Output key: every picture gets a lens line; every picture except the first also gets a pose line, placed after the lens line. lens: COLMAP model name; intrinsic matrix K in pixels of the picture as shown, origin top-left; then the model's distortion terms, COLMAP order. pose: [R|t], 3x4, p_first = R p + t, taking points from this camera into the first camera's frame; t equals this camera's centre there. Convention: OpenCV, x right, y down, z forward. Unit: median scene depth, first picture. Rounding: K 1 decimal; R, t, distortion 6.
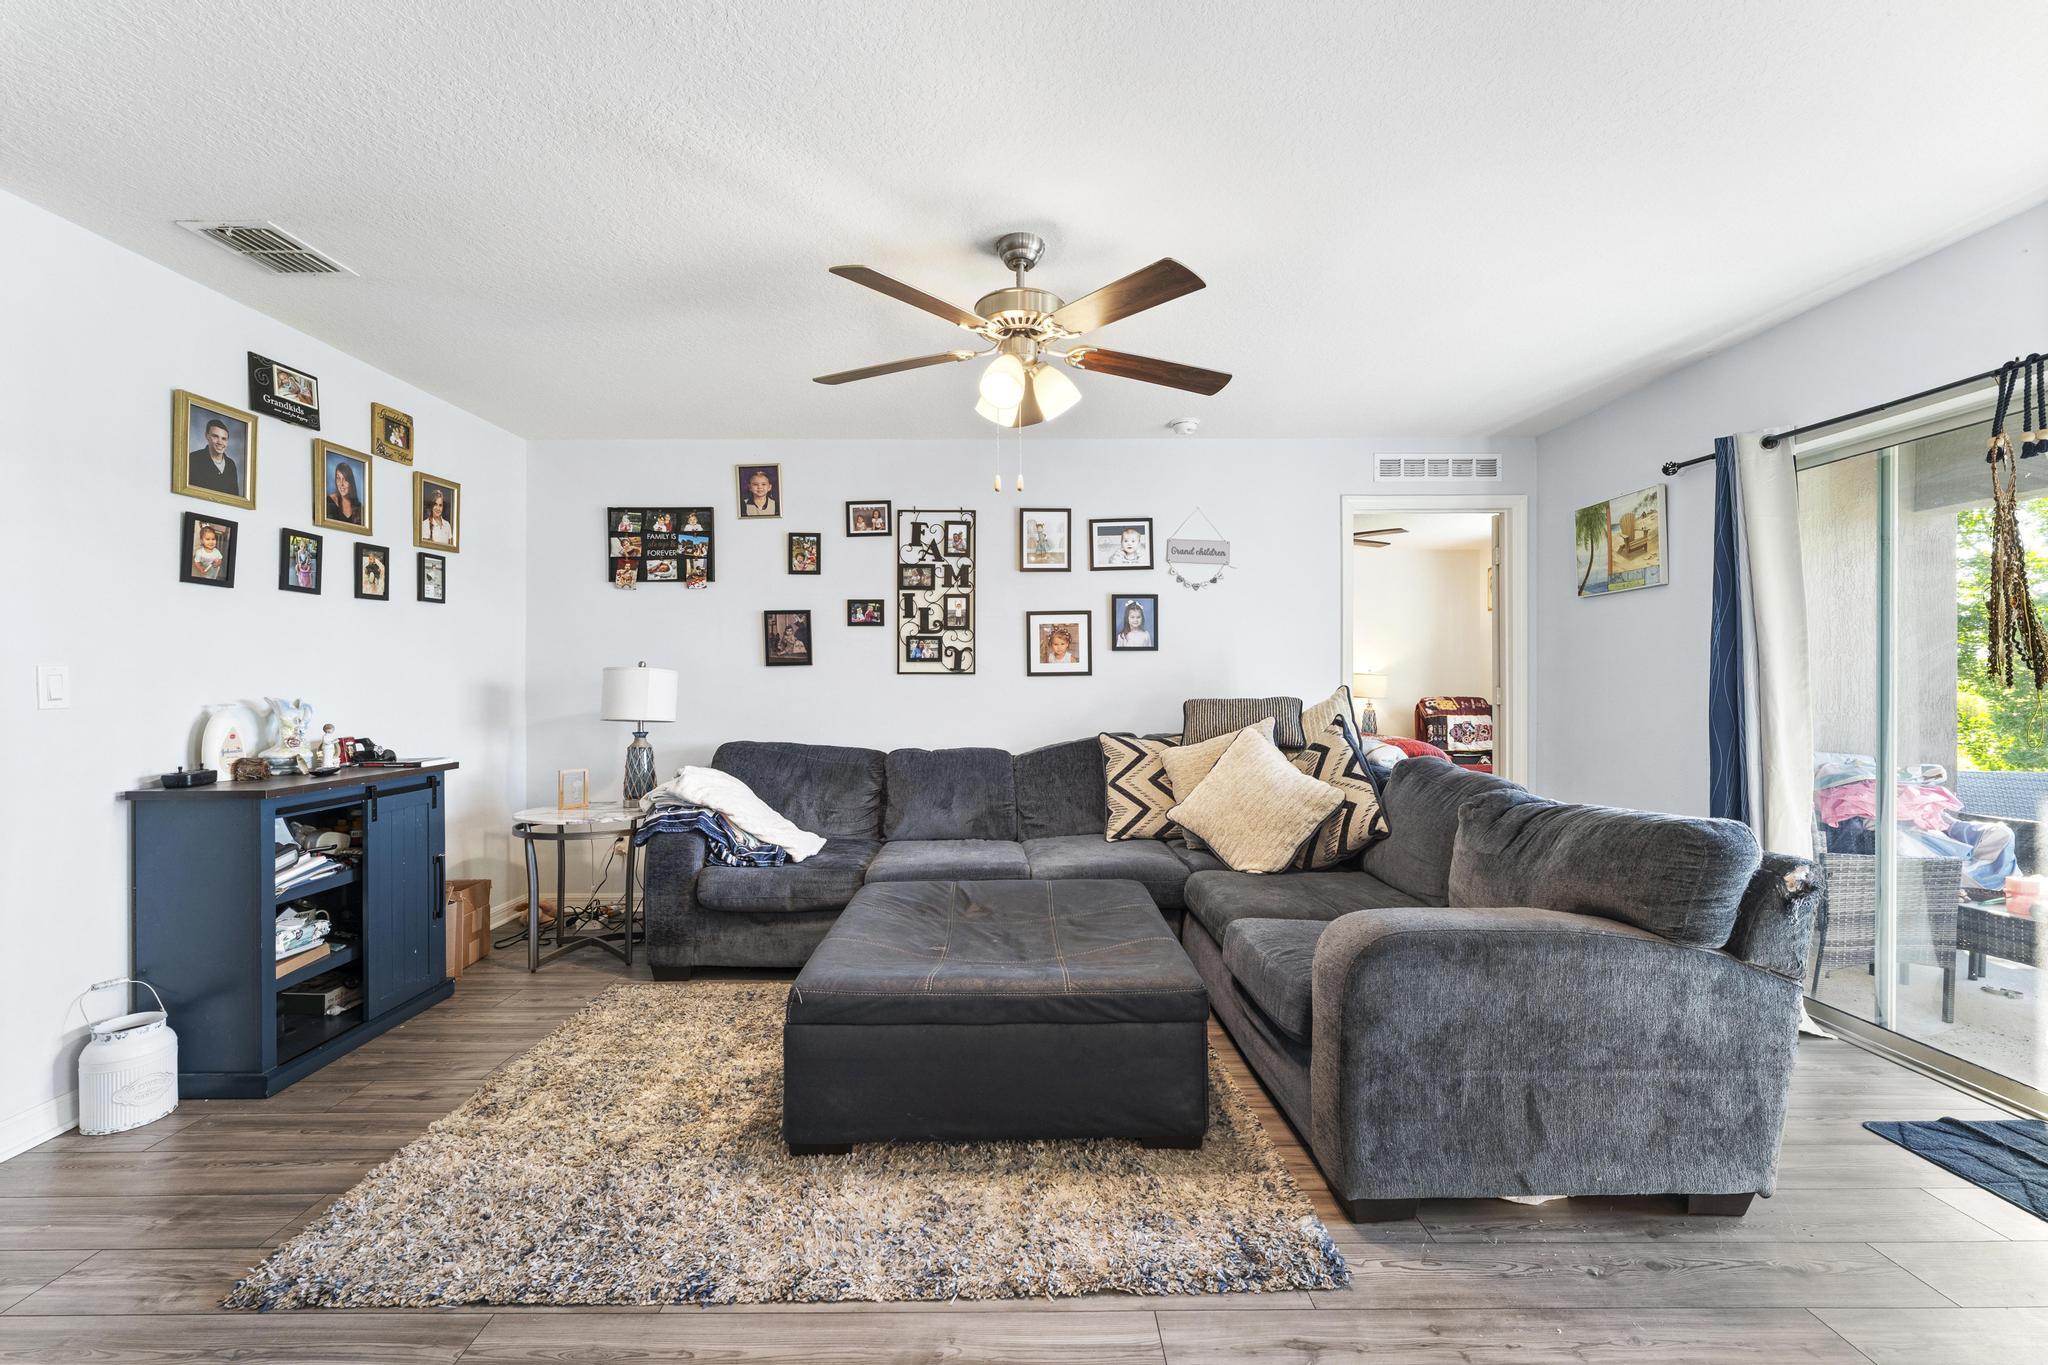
lens RADIAL K [[823.1, 0, 1017.4], [0, 823.1, 679.2], [0, 0, 1]] dist [-0.000958, -0.000085]
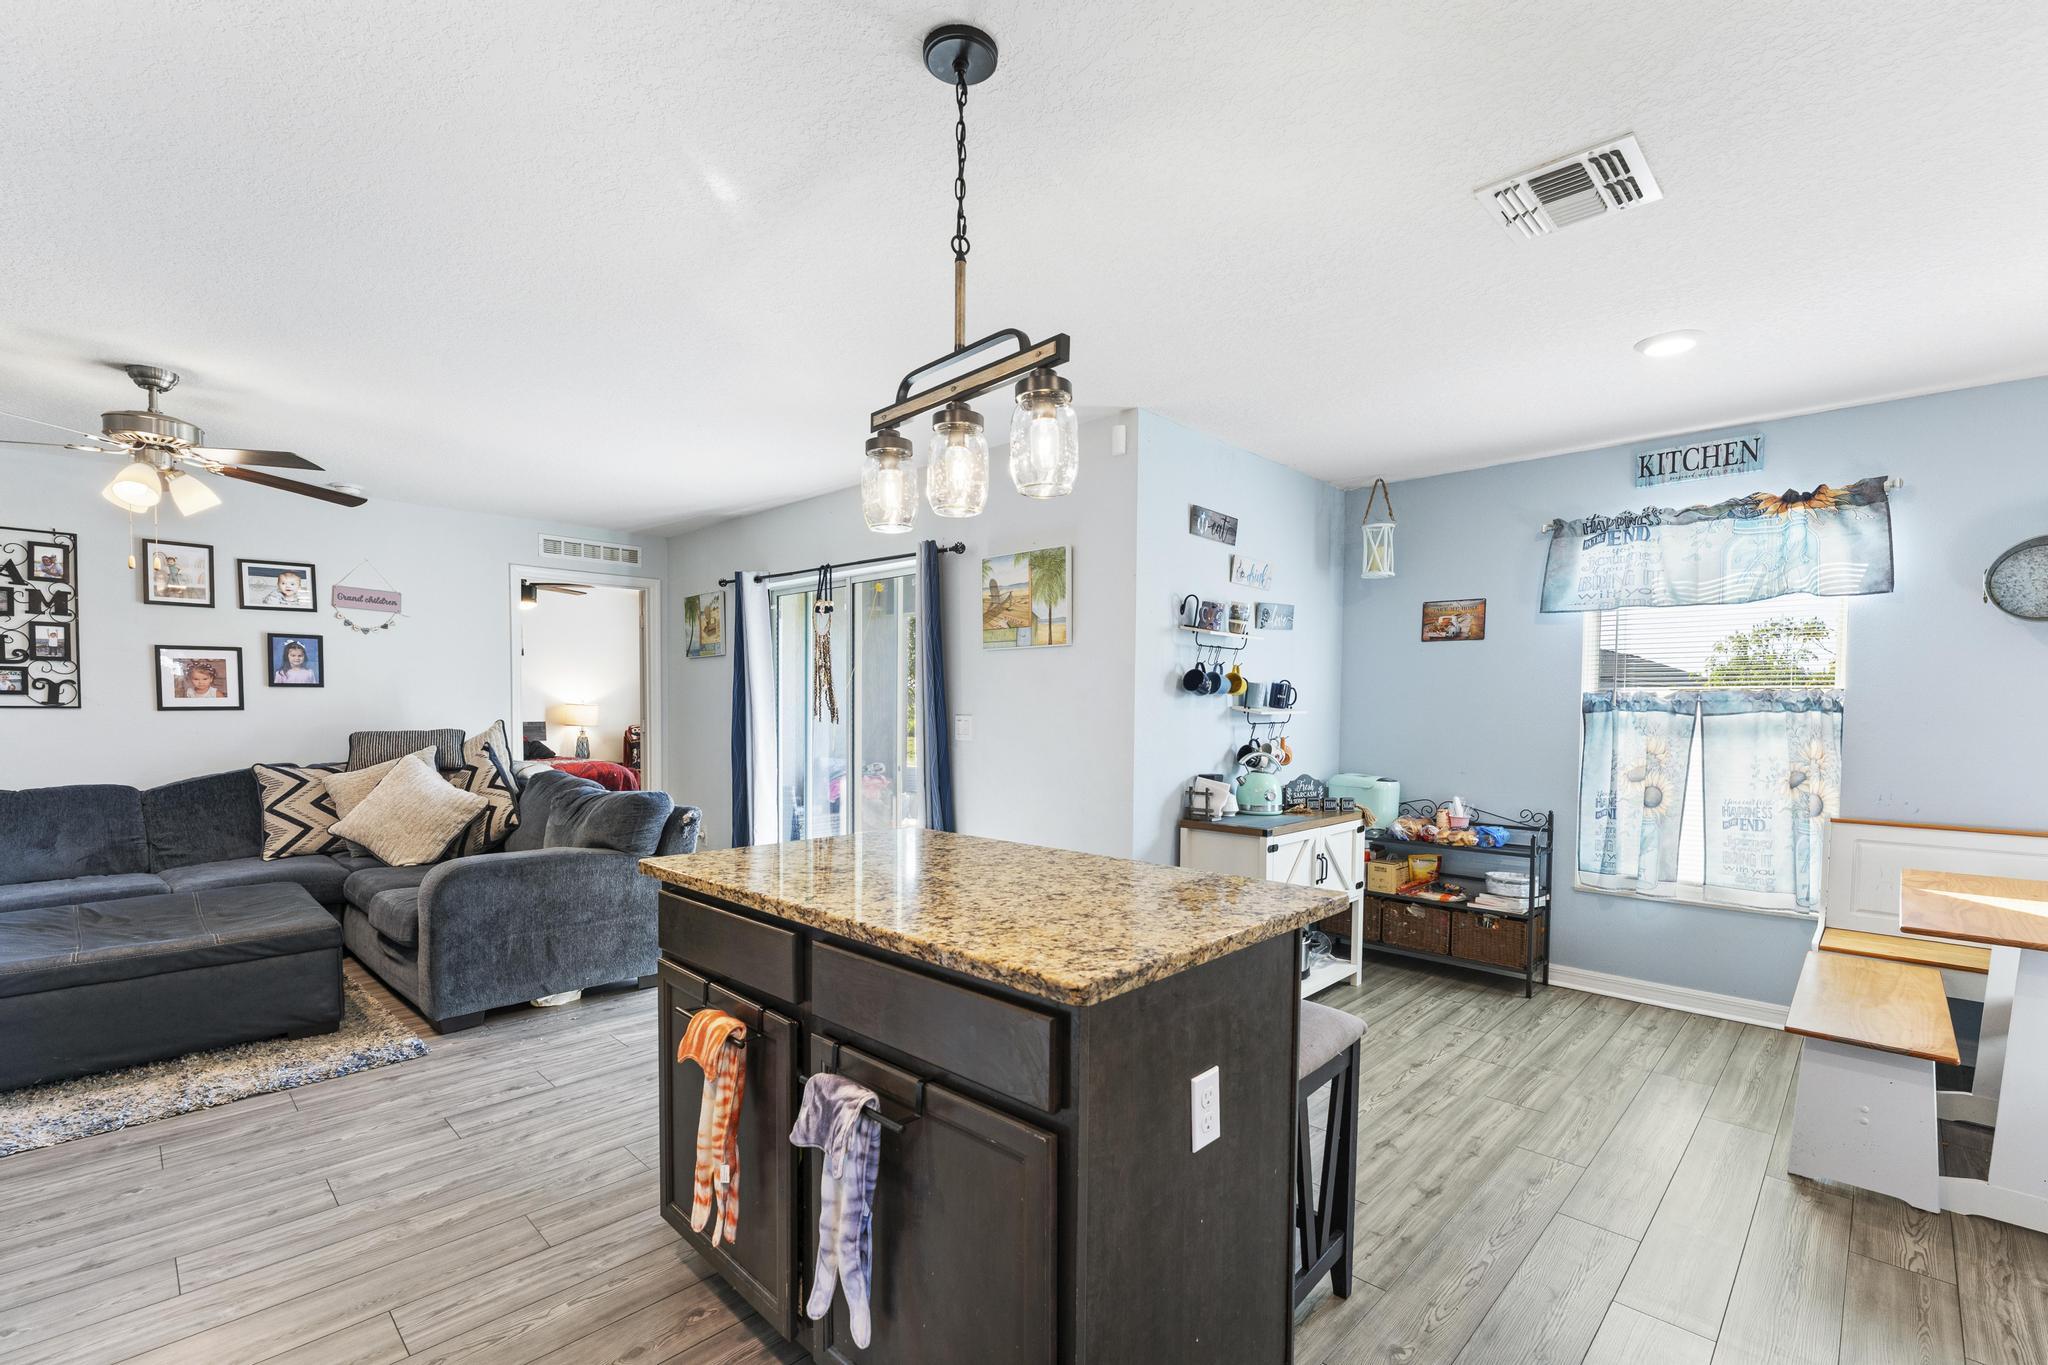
lens RADIAL K [[896.7, 0, 1032.5], [0, 896.7, 739.2], [0, 0, 1]] dist [-0.001661, 0.000103]
pose [[0.696131, -0.020358, 0.717626, -0.032511], [-0.009577, 0.999246, 0.037638, -0.022348], [-0.717851, -0.033074, 0.695411, -0.567980]]
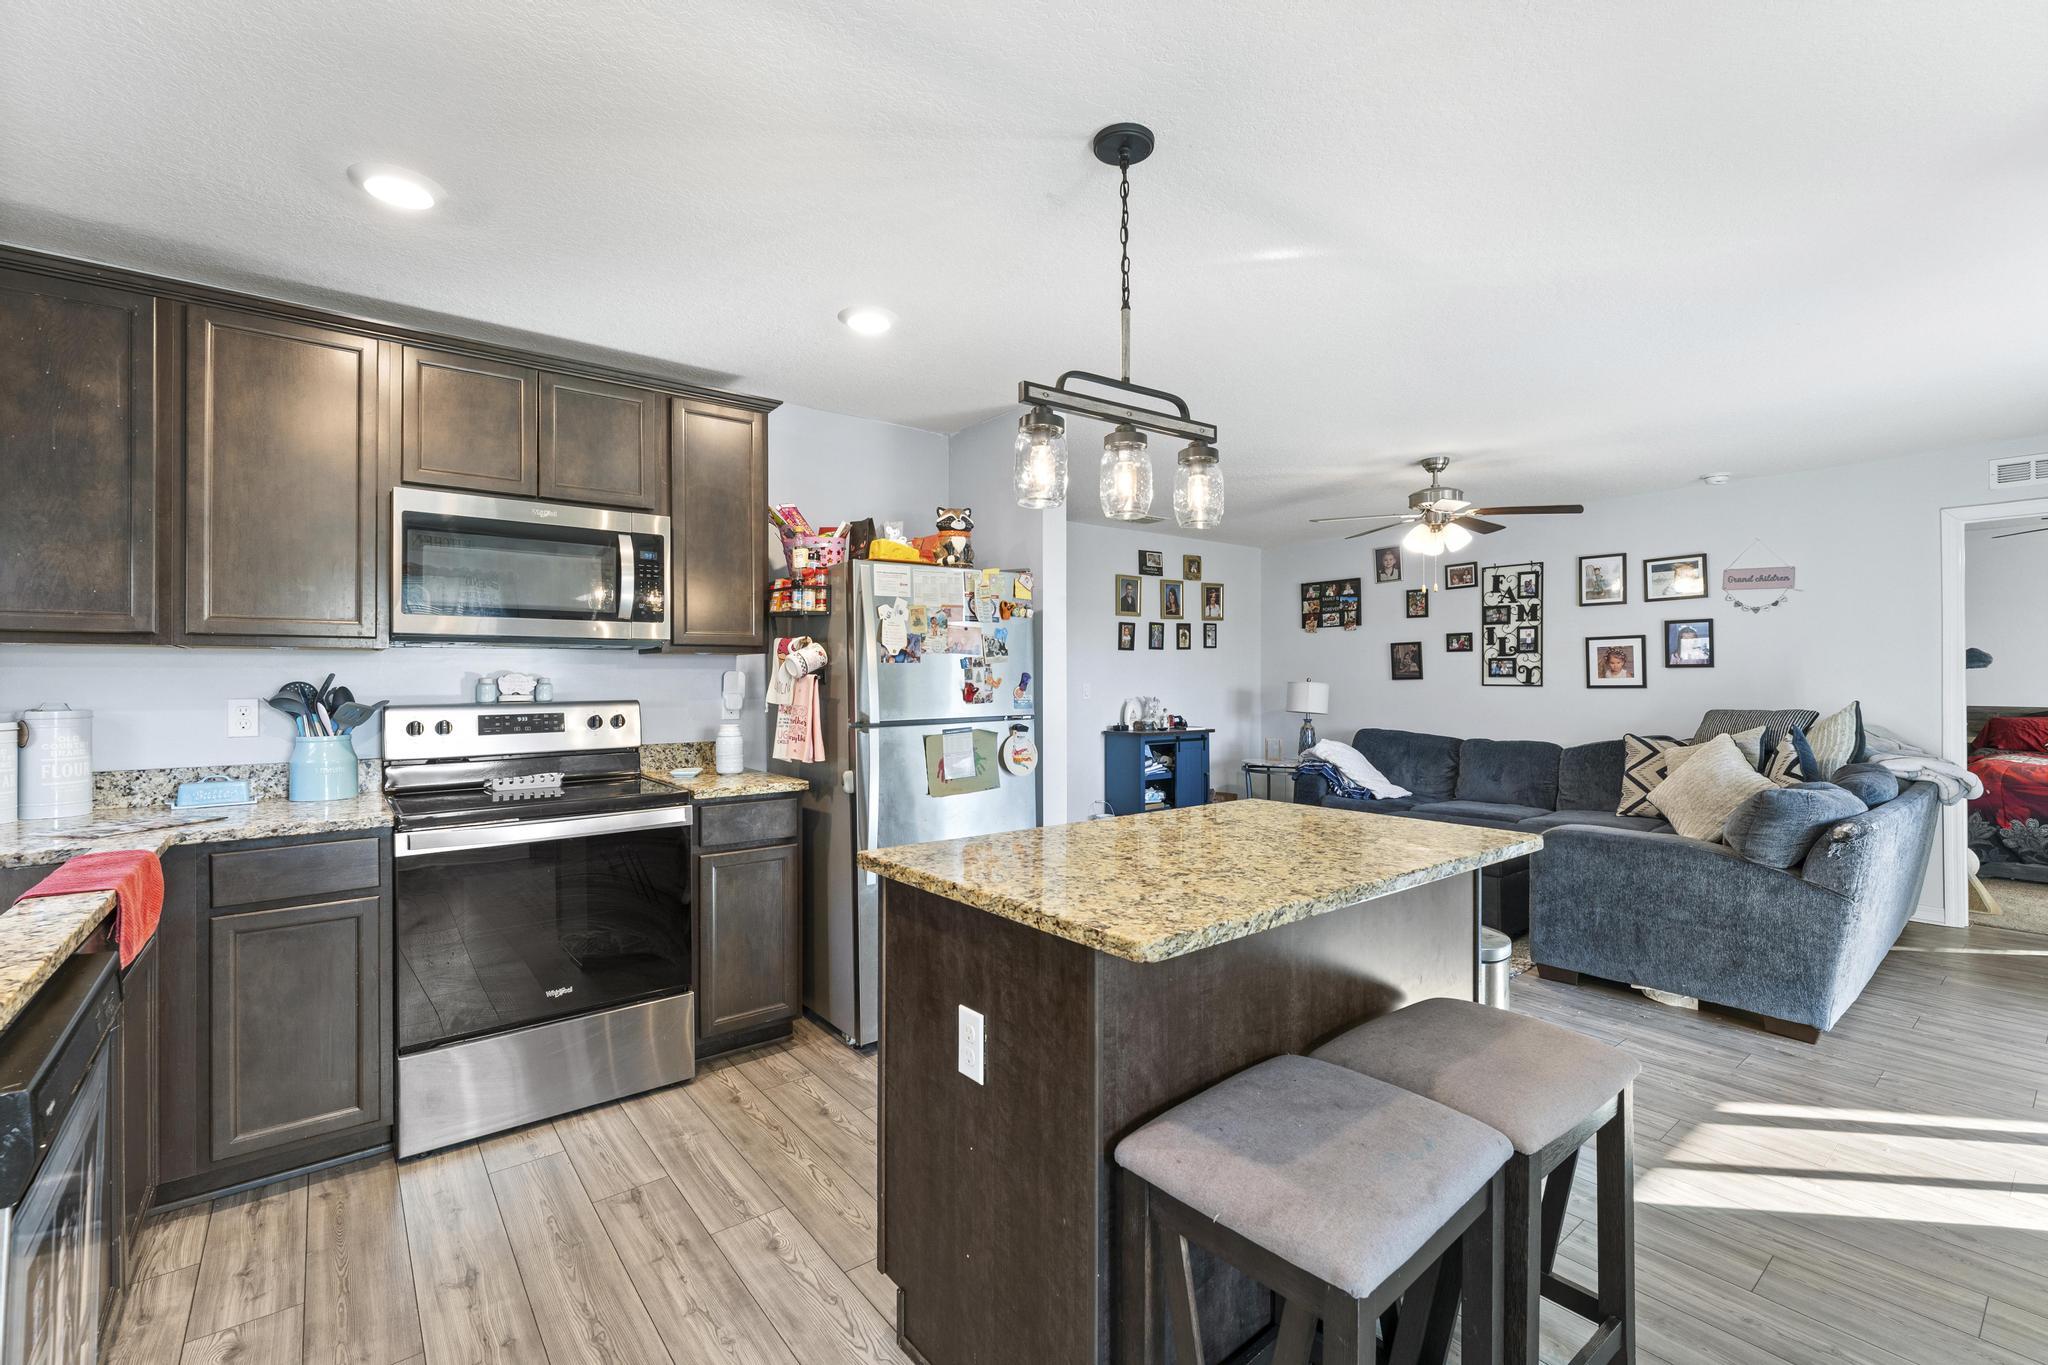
lens RADIAL K [[887.0, 0, 1027.1], [0, 887.0, 672.6], [0, 0, 1]] dist [-0.001034, -0.000115]
pose [[0.619472, -0.003828, -0.785010, 0.622000], [-0.000856, 0.999984, -0.005551, -0.021932], [0.785019, 0.004111, 0.619459, -0.595933]]
